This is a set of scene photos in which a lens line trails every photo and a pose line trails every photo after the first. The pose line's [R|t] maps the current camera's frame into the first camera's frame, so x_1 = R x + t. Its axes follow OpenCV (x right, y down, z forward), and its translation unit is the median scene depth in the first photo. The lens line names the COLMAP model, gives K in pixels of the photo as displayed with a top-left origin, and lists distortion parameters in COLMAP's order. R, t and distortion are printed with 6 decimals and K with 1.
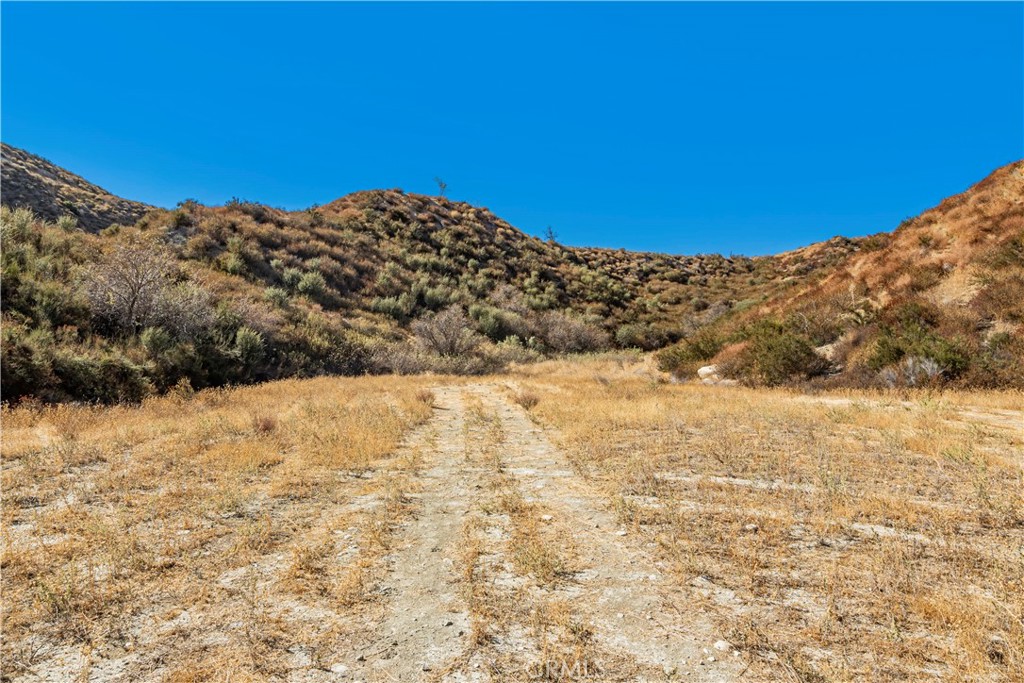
lens RADIAL K [[621.9, 0, 512.9], [0, 621.9, 341.2], [0, 0, 1]] dist [-0.019234, -0.018253]
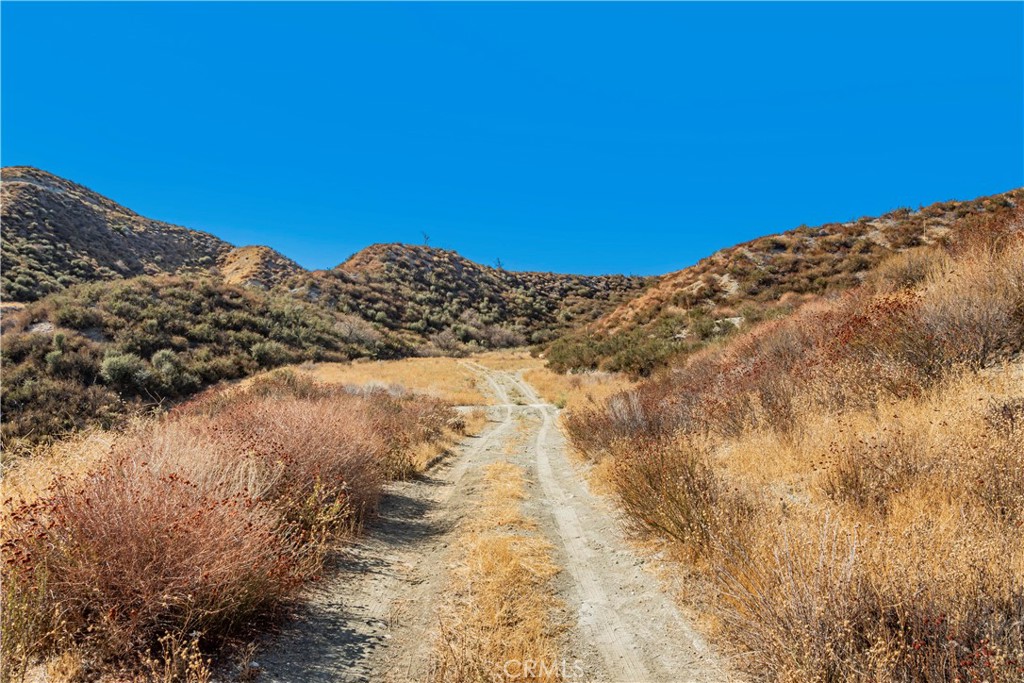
lens RADIAL K [[621.9, 0, 512.9], [0, 621.9, 341.2], [0, 0, 1]] dist [-0.019234, -0.018253]
pose [[0.997925, -0.003061, 0.064318, -0.001265], [0.002032, 0.999869, 0.016059, -0.028956], [-0.064358, -0.015895, 0.997800, -0.823681]]
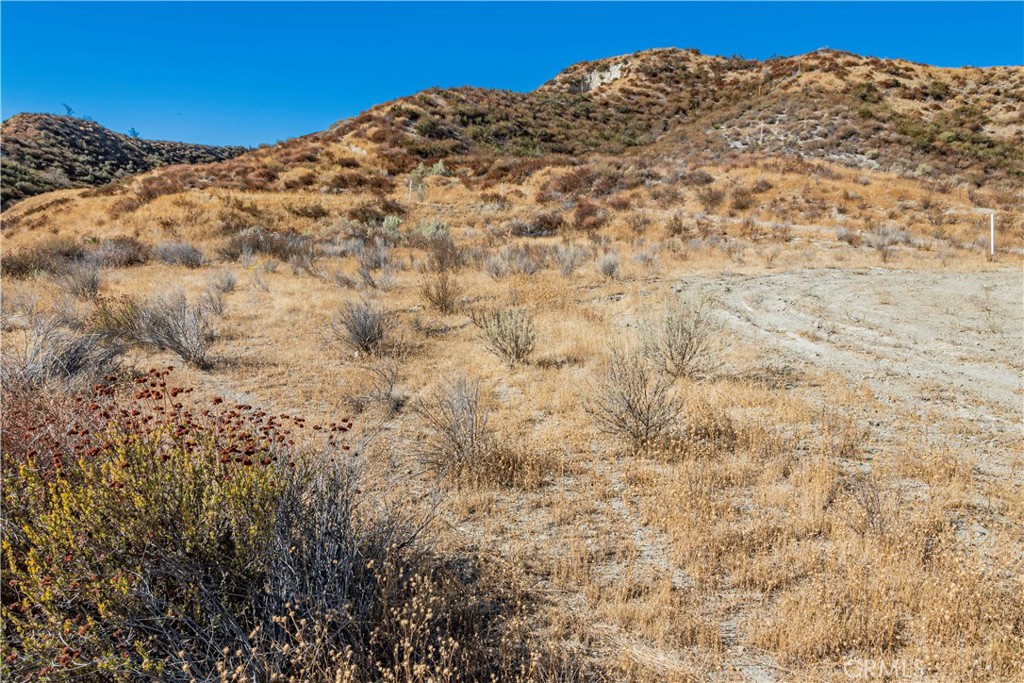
lens RADIAL K [[621.9, 0, 512.9], [0, 621.9, 341.2], [0, 0, 1]] dist [-0.019234, -0.018253]
pose [[0.821243, -0.107387, 0.560381, -0.179790], [-0.015952, 0.977424, 0.210684, 0.042366], [-0.570355, -0.181962, 0.800990, -2.101673]]
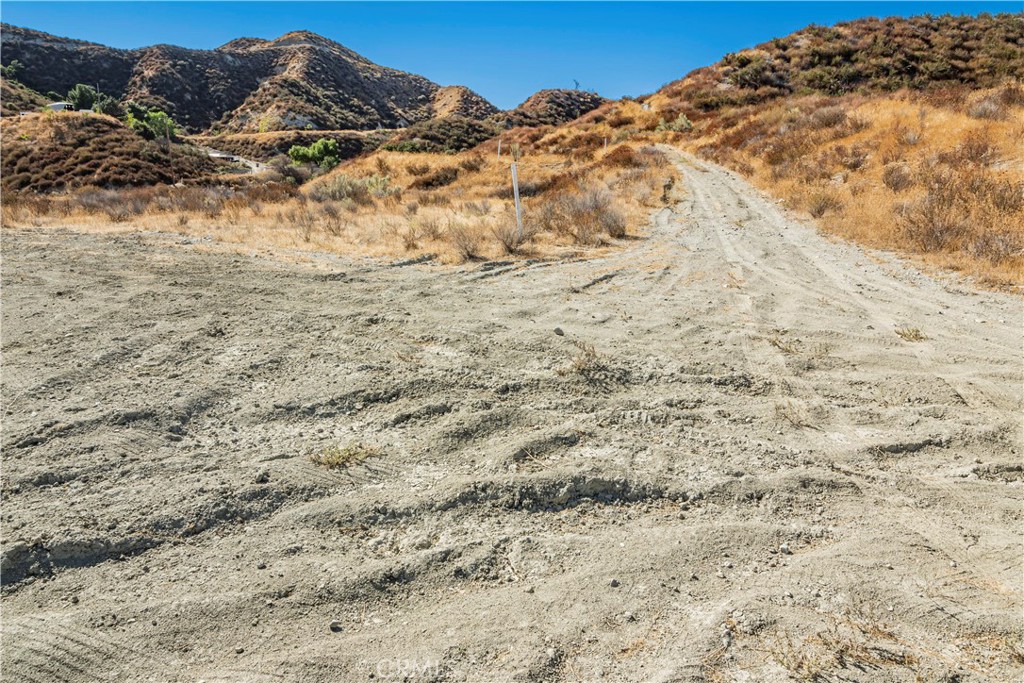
lens RADIAL K [[621.9, 0, 512.9], [0, 621.9, 341.2], [0, 0, 1]] dist [-0.019234, -0.018253]
pose [[0.980186, 0.062892, -0.187831, 0.212184], [-0.008425, 0.960634, 0.277689, 0.038360], [0.197901, -0.270604, 0.942130, -2.161824]]
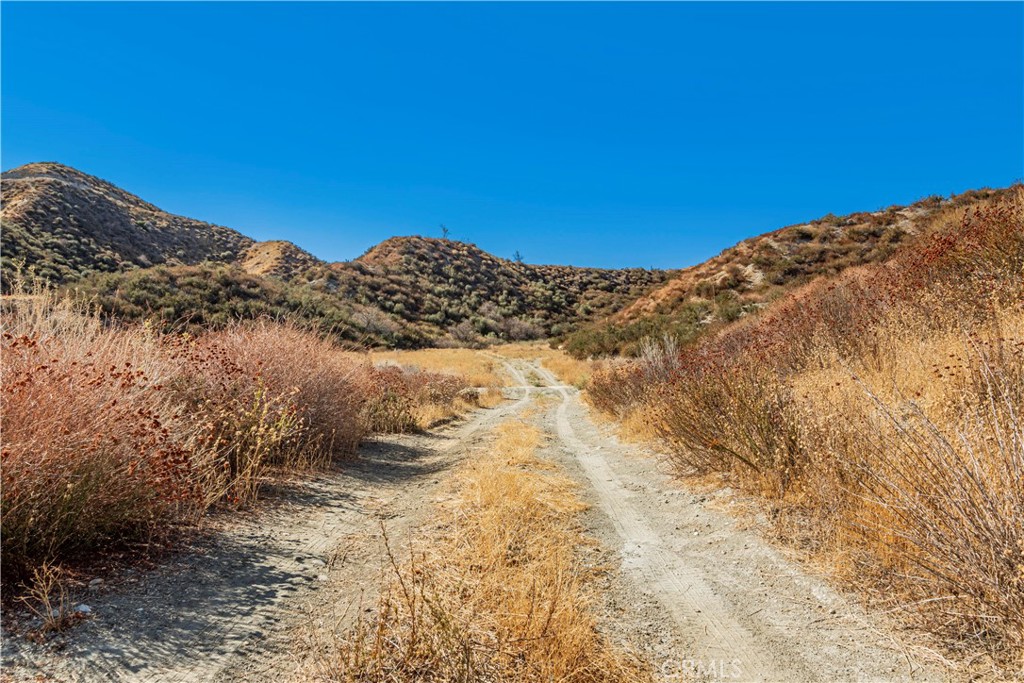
lens RADIAL K [[621.9, 0, 512.9], [0, 621.9, 341.2], [0, 0, 1]] dist [-0.019234, -0.018253]
pose [[0.999438, -0.001921, 0.033461, 0.000391], [0.001203, 0.999769, 0.021454, -0.017761], [-0.033494, -0.021401, 0.999210, -0.806415]]
